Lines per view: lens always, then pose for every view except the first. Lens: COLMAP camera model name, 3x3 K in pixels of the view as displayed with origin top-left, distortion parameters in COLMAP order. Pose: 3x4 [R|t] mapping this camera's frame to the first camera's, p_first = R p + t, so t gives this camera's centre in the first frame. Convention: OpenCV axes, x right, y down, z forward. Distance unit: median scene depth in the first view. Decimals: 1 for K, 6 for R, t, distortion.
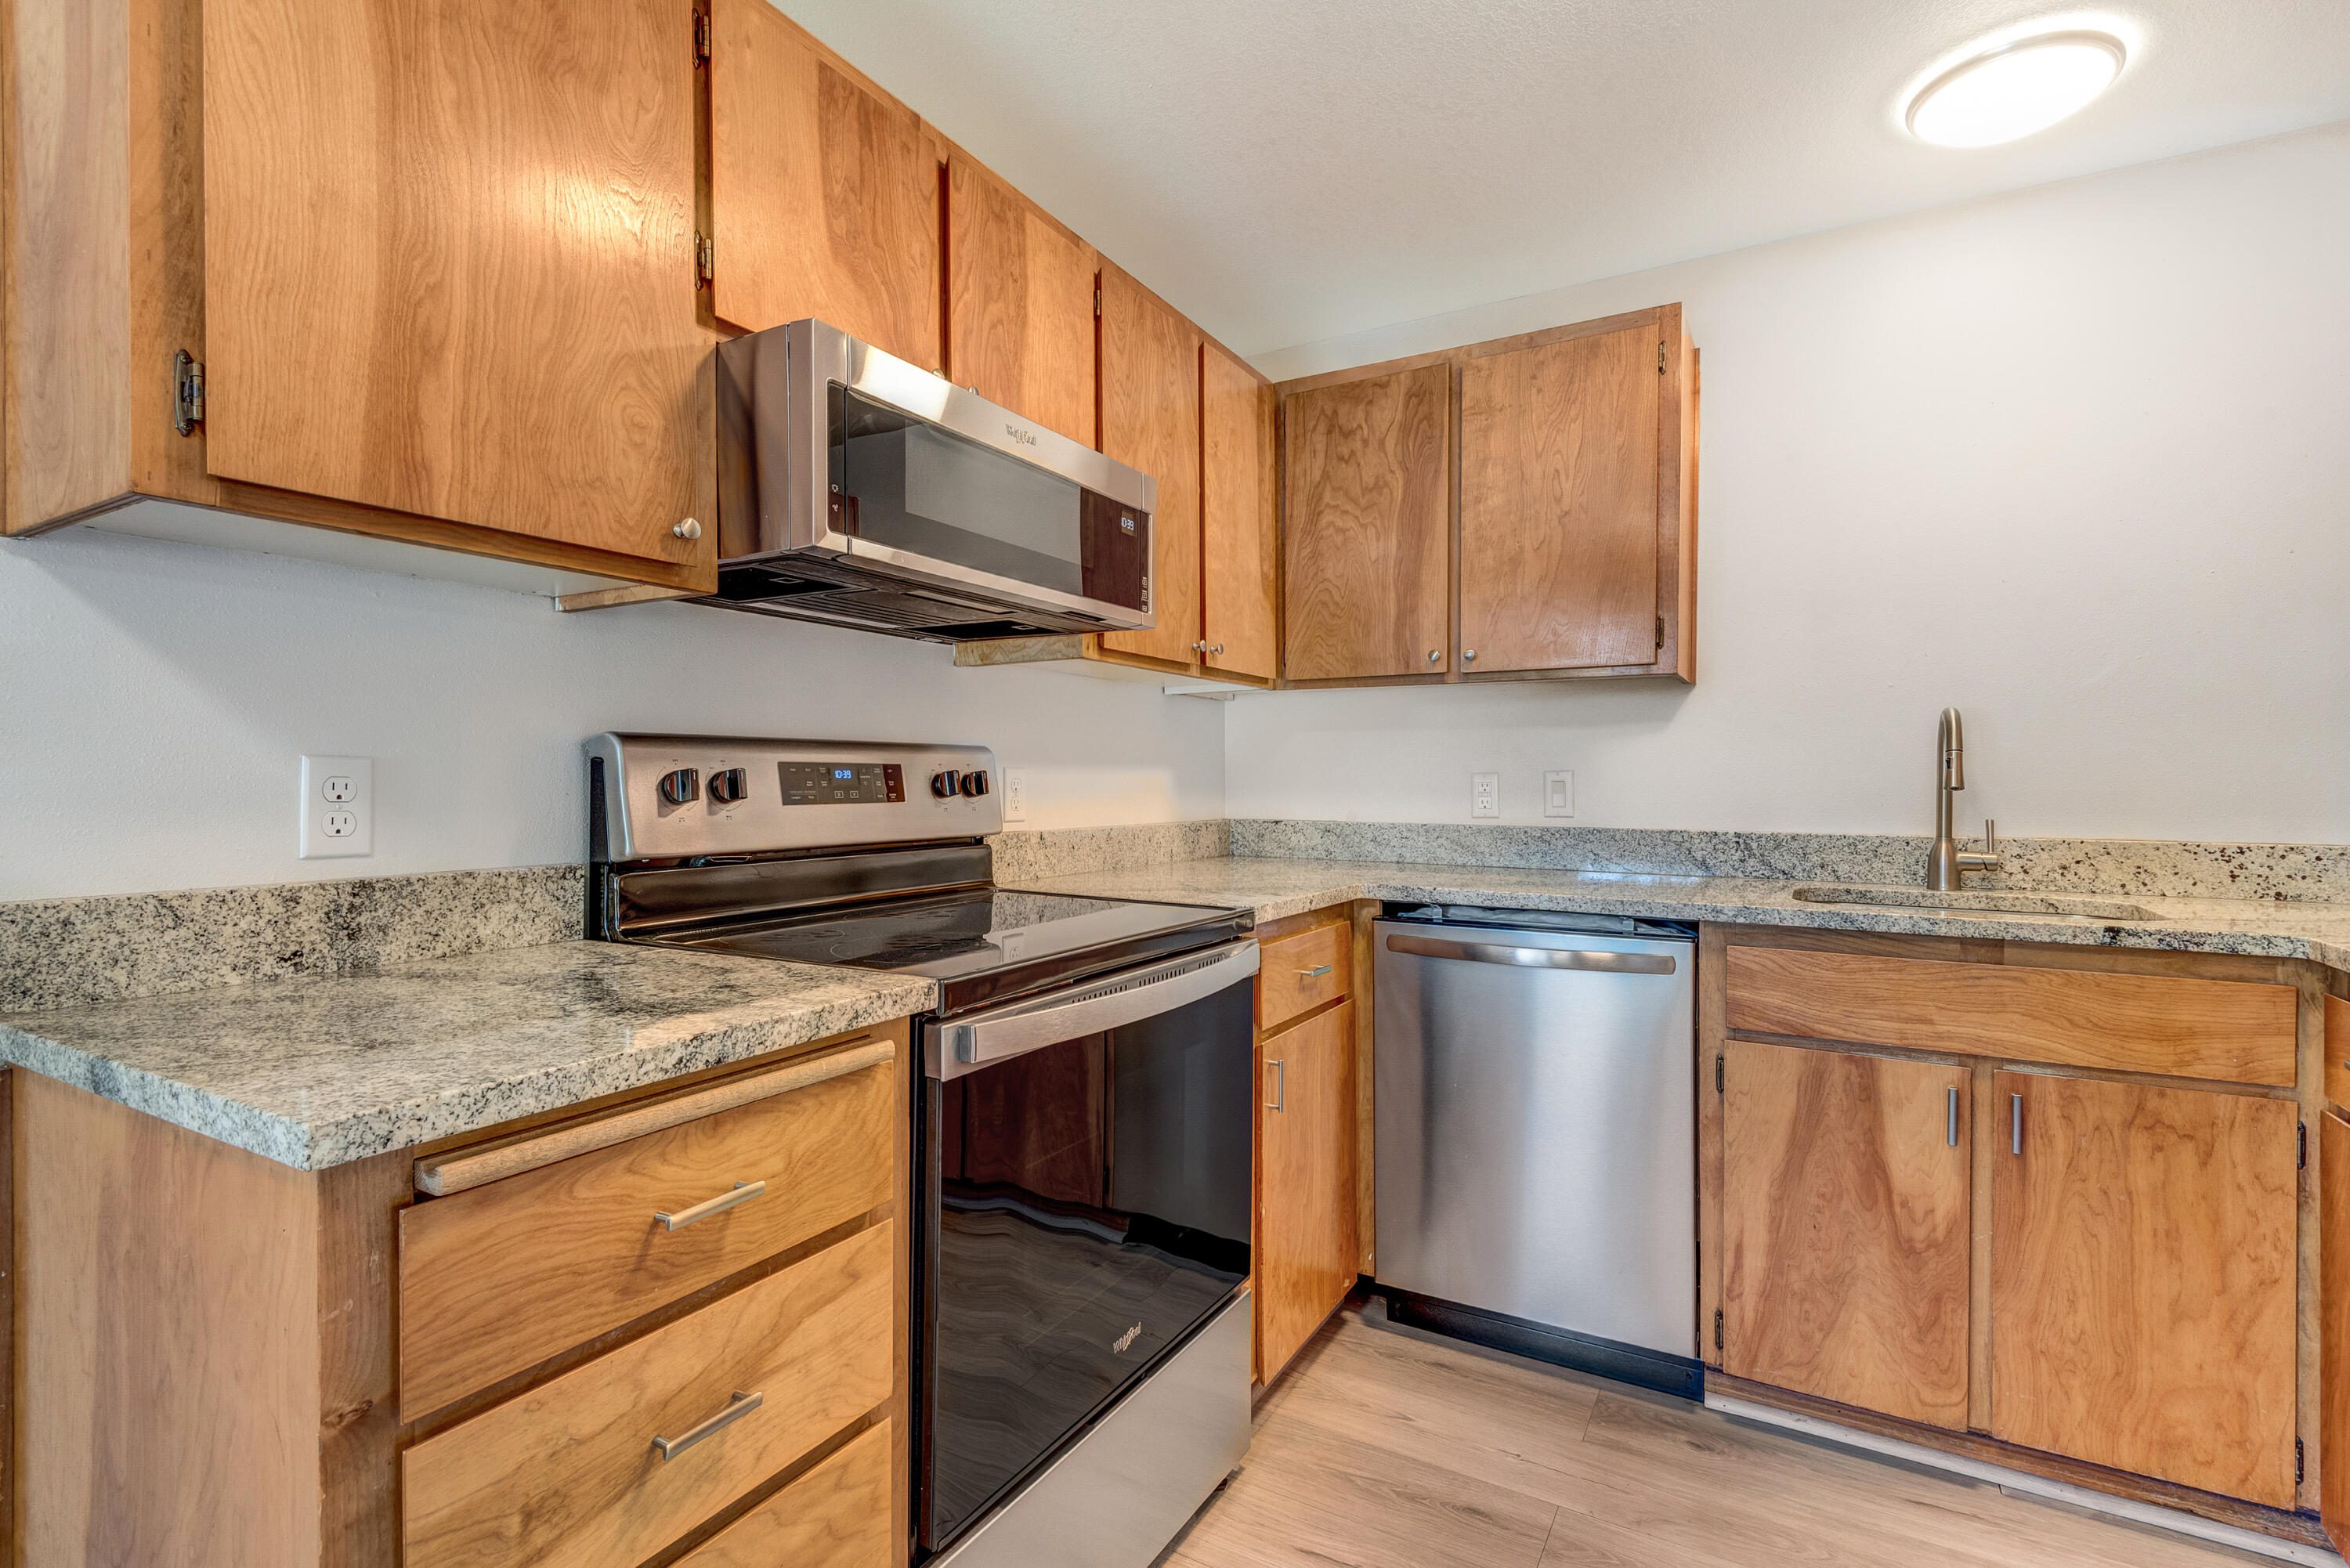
lens RADIAL K [[1086.7, 0, 1181.1], [0, 1086.7, 784.3], [0, 0, 1]] dist [0.005085, -0.004142]
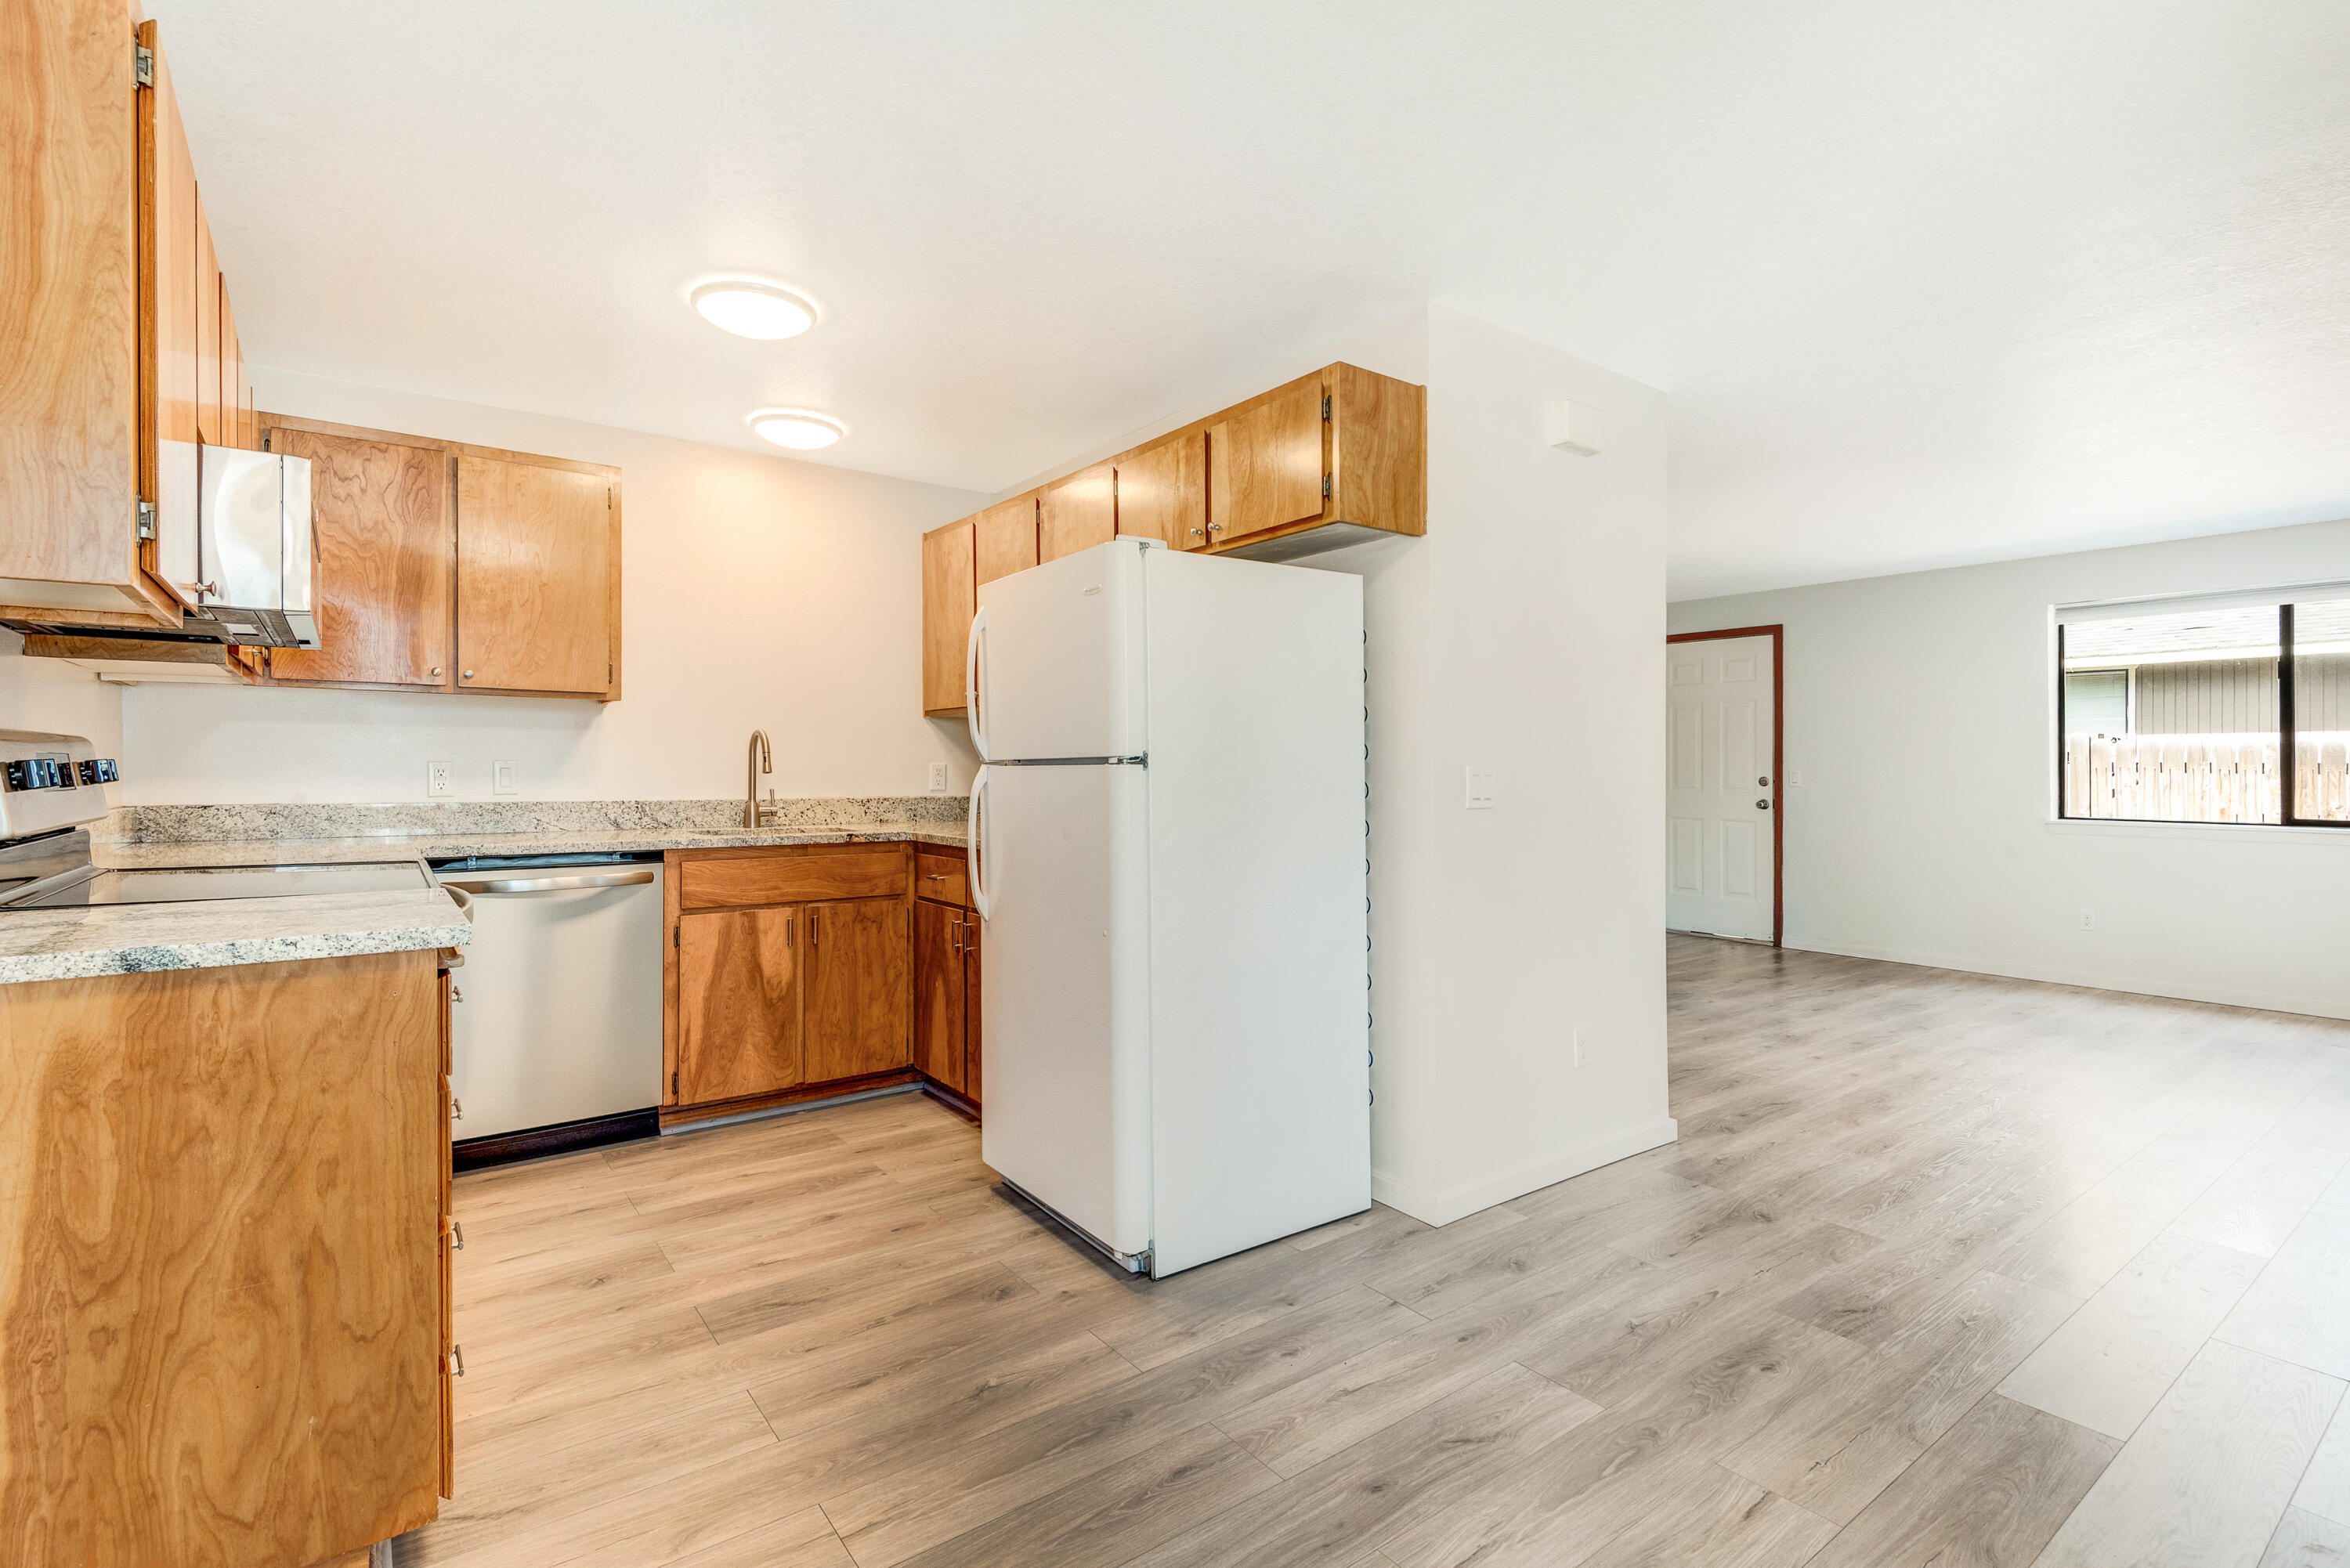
lens RADIAL K [[1086.7, 0, 1181.0], [0, 1086.7, 769.5], [0, 0, 1]] dist [0.005085, -0.004142]
pose [[0.401031, -0.003367, 0.916058, -0.833186], [0.001347, 0.999994, 0.003086, -0.006313], [-0.916063, -0.000003, 0.401033, -0.472821]]
